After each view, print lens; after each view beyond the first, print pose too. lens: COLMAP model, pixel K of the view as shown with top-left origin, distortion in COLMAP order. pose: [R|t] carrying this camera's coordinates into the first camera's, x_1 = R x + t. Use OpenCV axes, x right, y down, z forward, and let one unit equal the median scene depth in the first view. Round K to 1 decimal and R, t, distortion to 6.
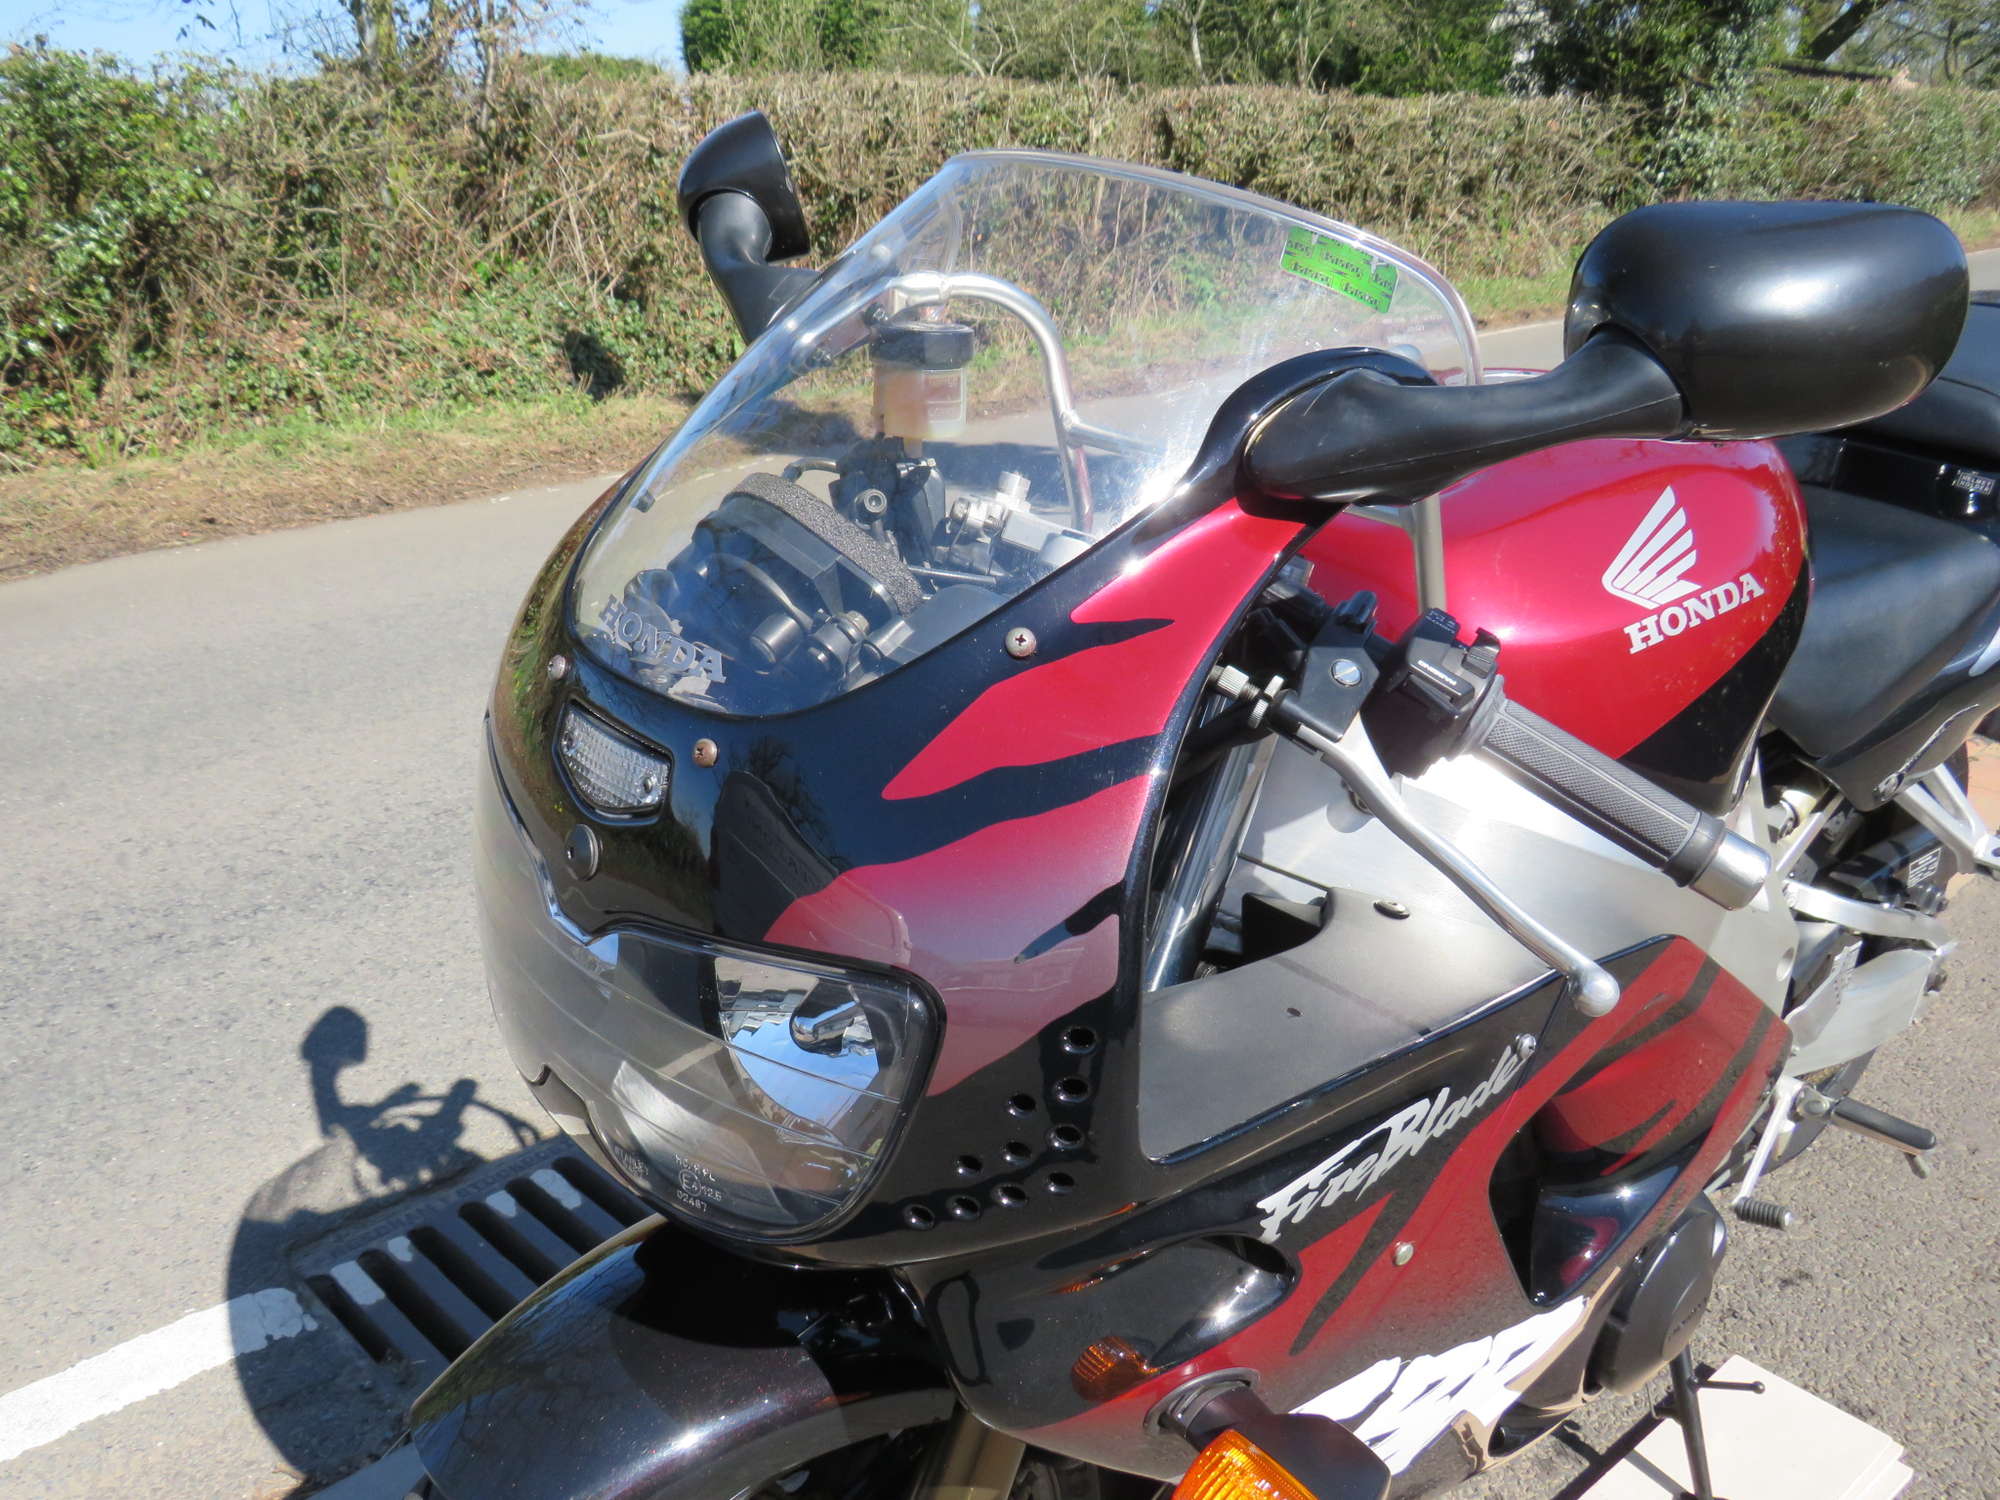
lens RADIAL K [[1619.8, 0, 1004.8], [0, 1619.8, 743.2], [0, 0, 1]] dist [-0.039960, 0.011537]
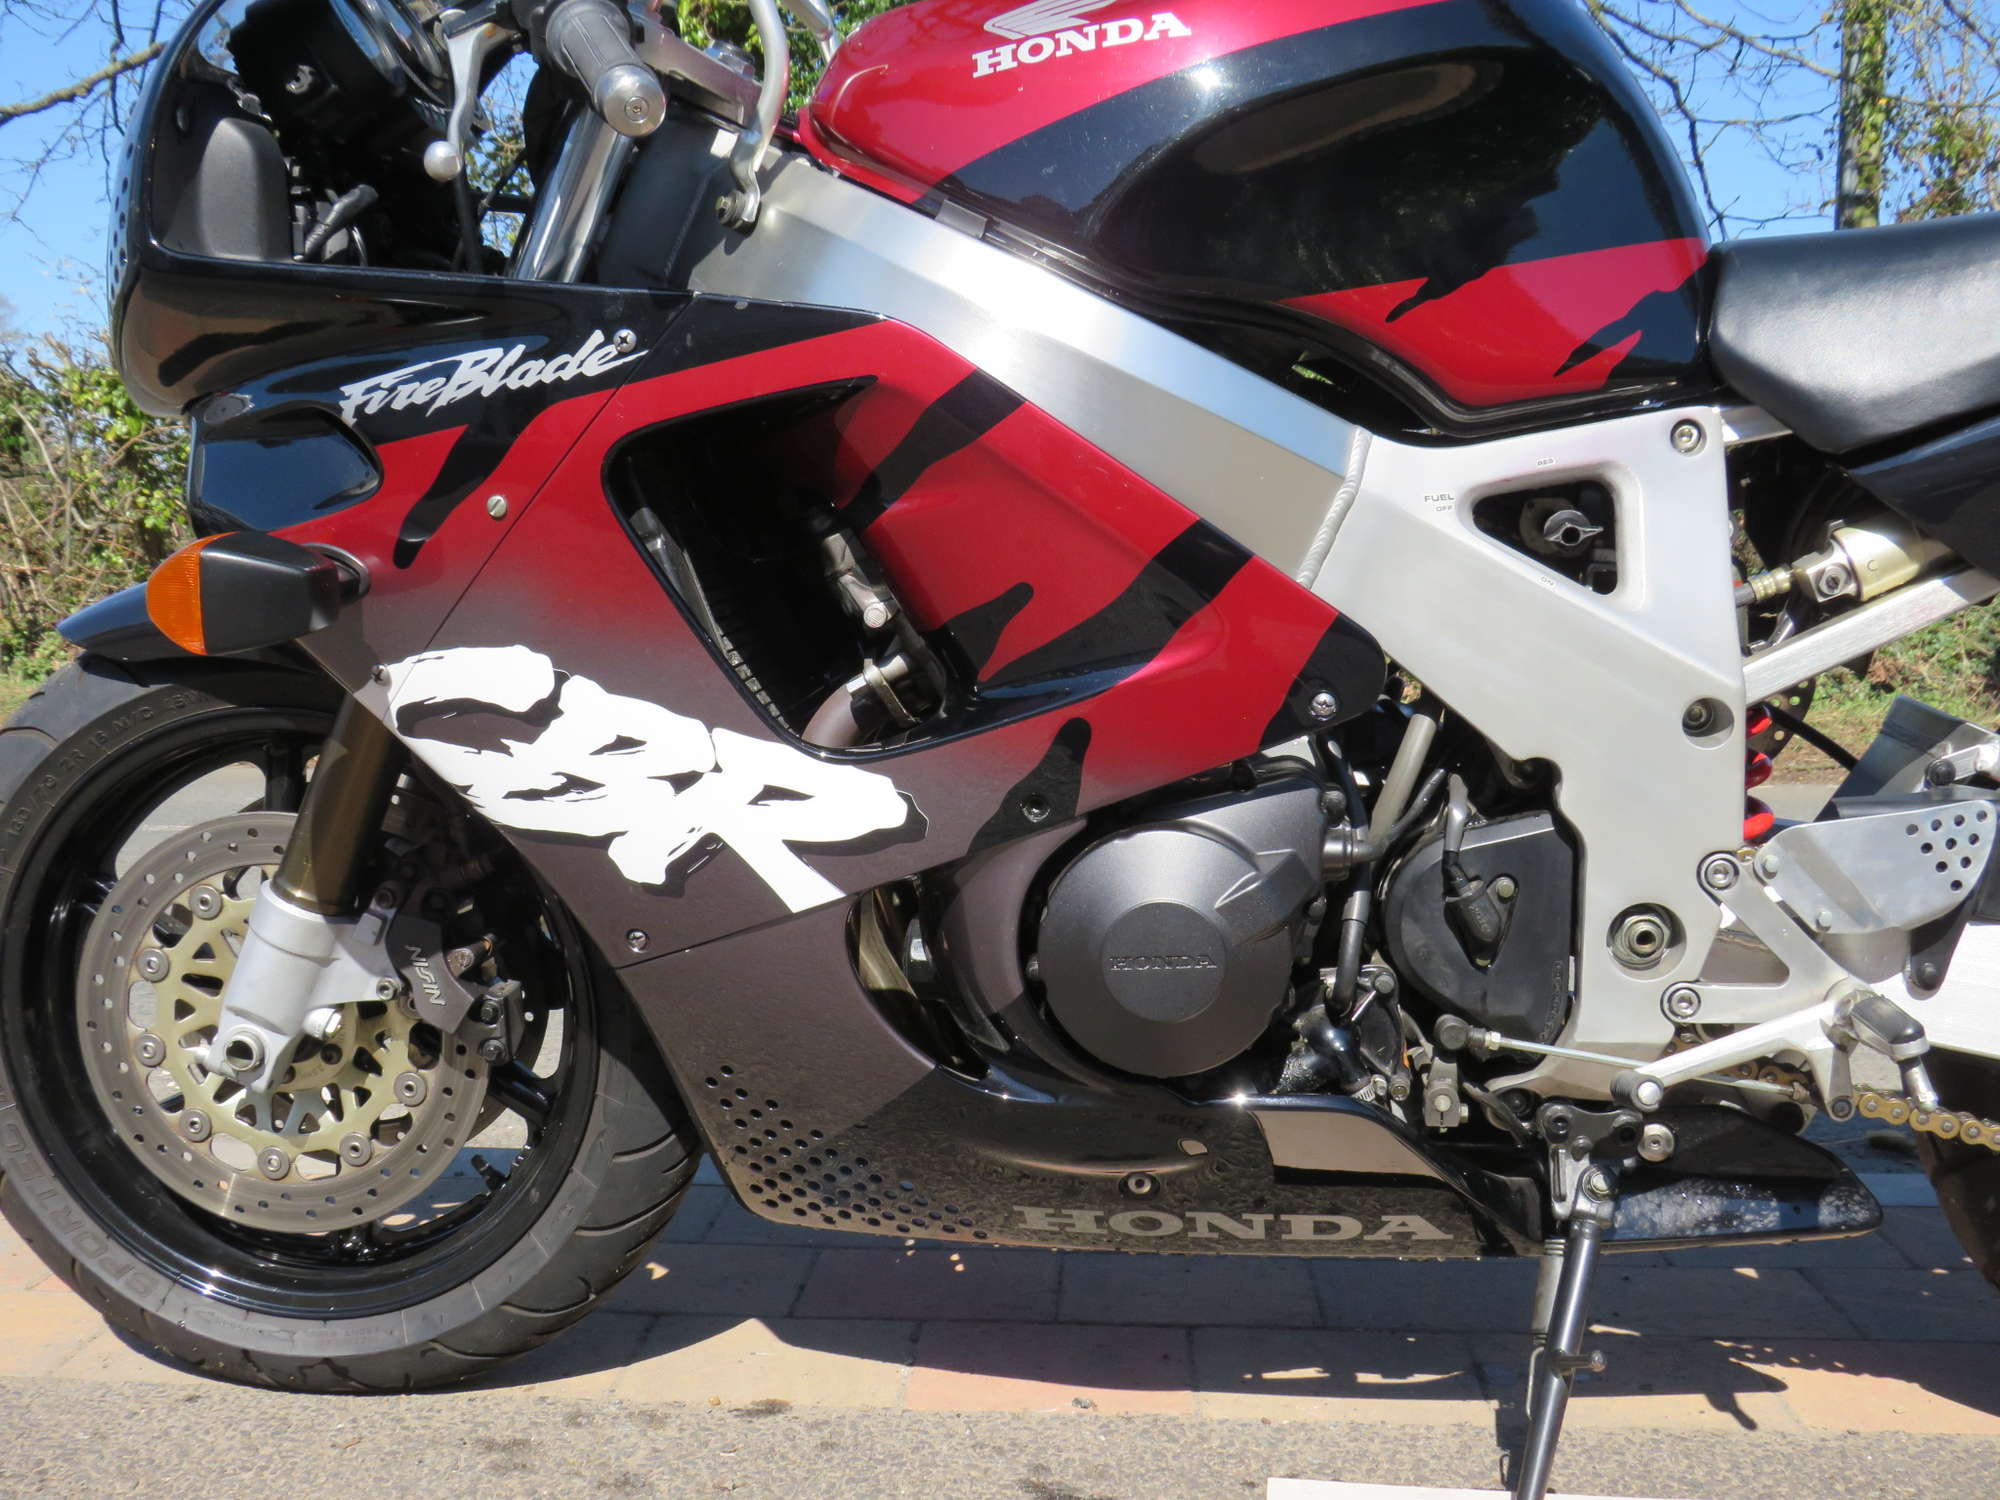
lens RADIAL K [[2157.2, 0, 1001.2], [0, 2157.2, 746.5], [0, 0, 1]] dist [-0.058108, 0.000000]
pose [[0.673429, 0.078571, -0.735065, 1.398498], [-0.264950, 0.953932, -0.140769, 0.517494], [0.690141, 0.289554, 0.663222, 0.251817]]
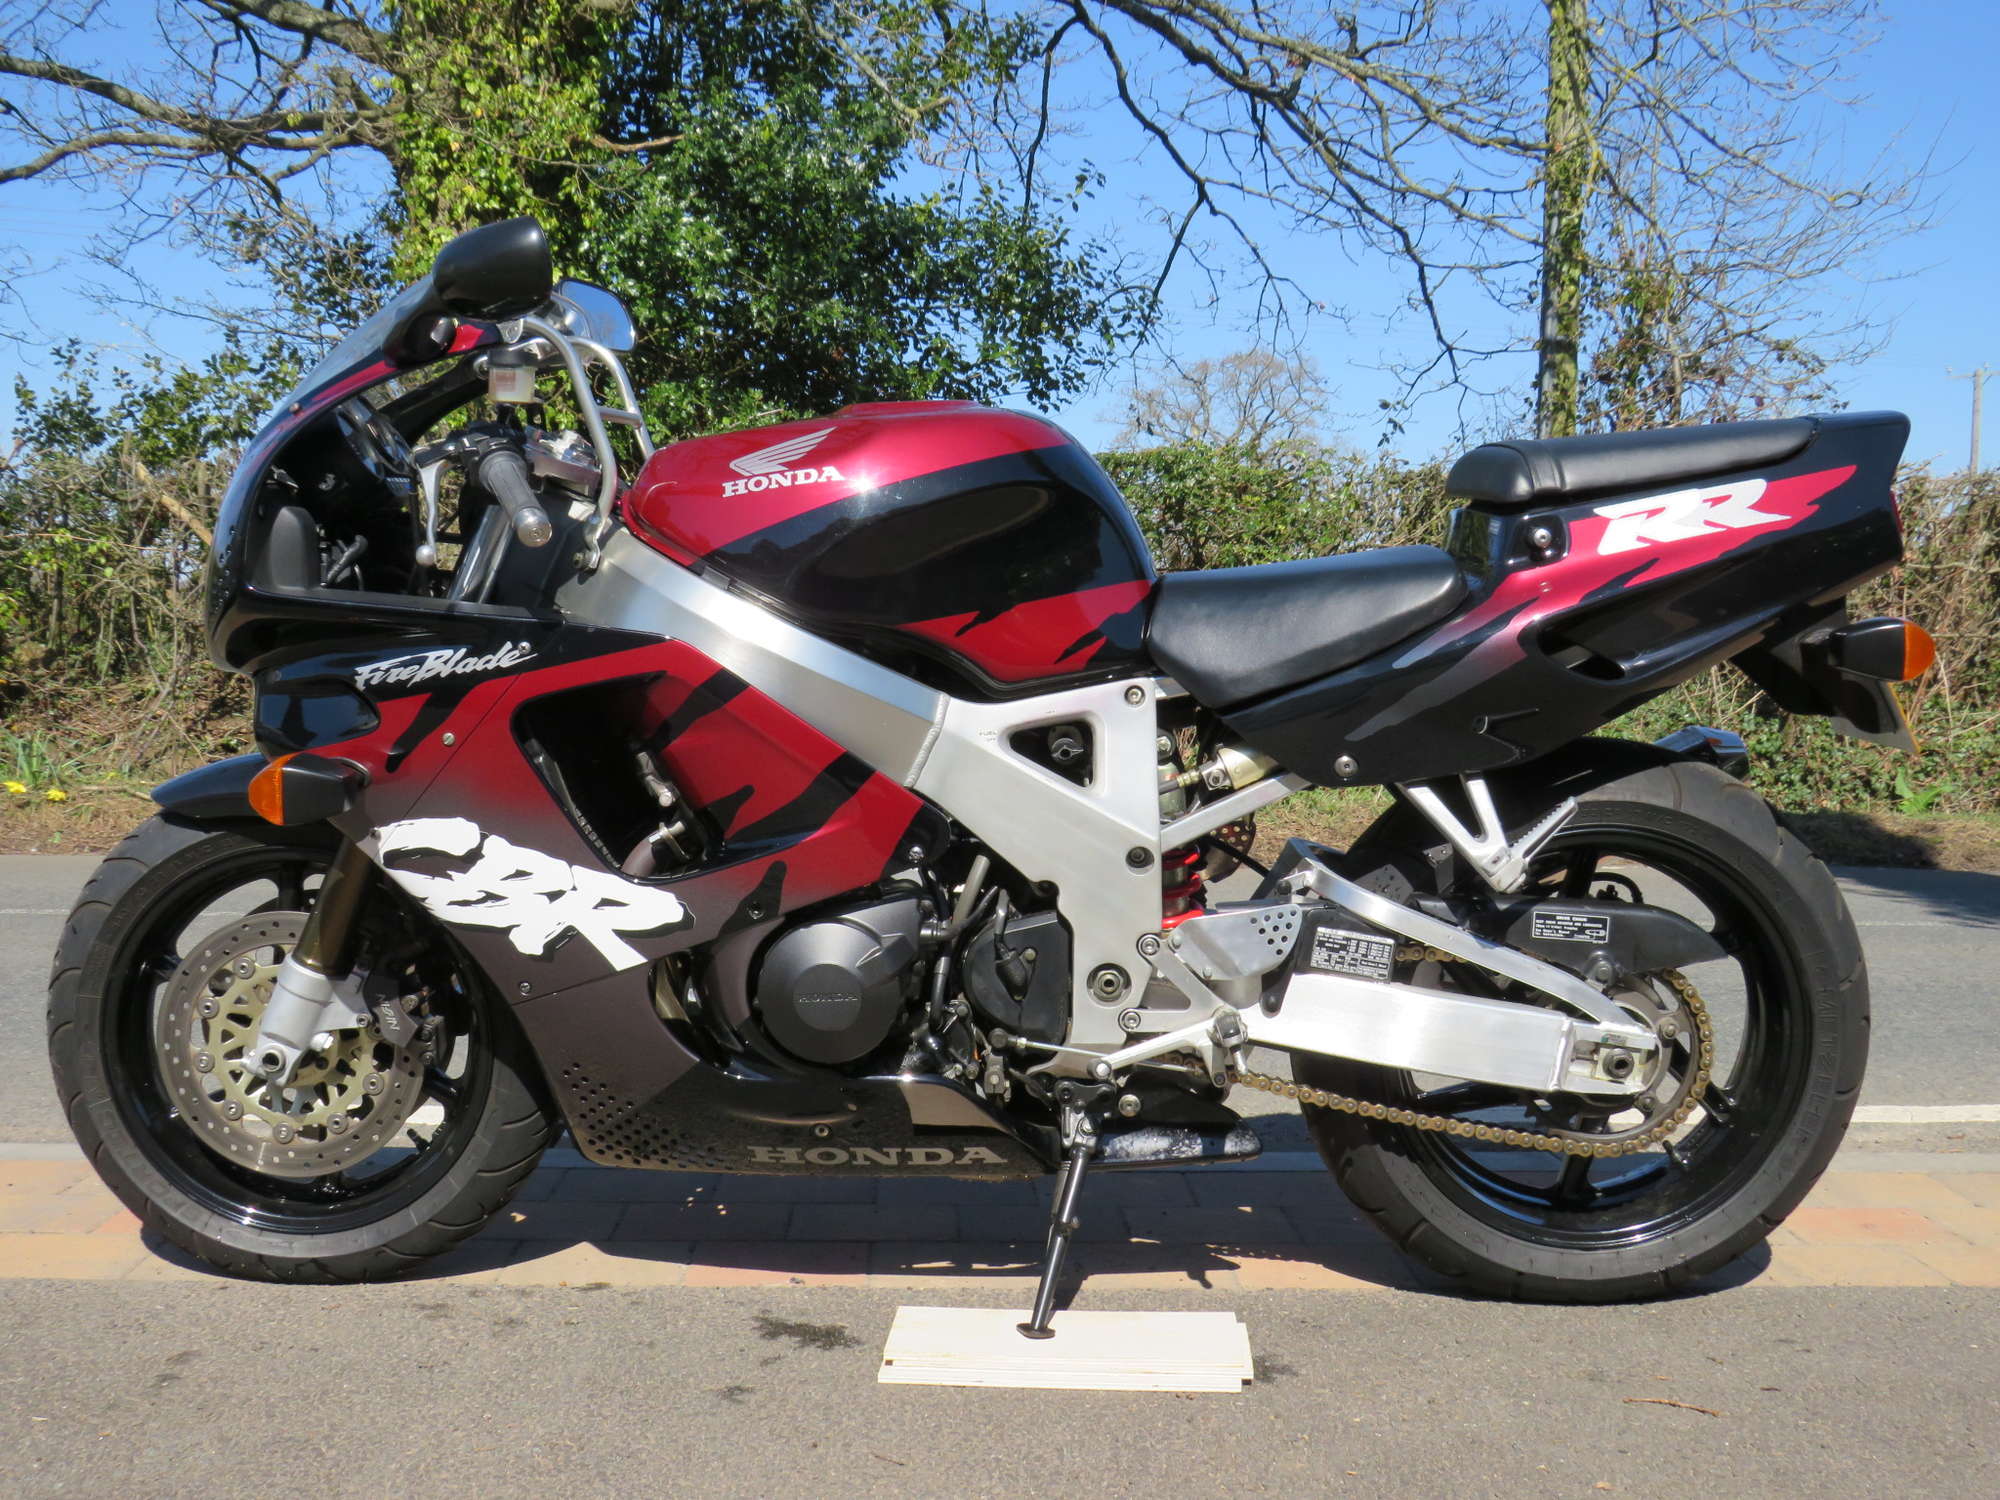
lens RADIAL K [[2157.2, 0, 1001.6], [0, 2157.2, 741.0], [0, 0, 1]] dist [-0.058108, 0.000000]
pose [[0.737404, 0.053506, -0.673329, 2.200176], [-0.250852, 0.947256, -0.199450, 0.586629], [0.627143, 0.315981, 0.711933, -0.398133]]
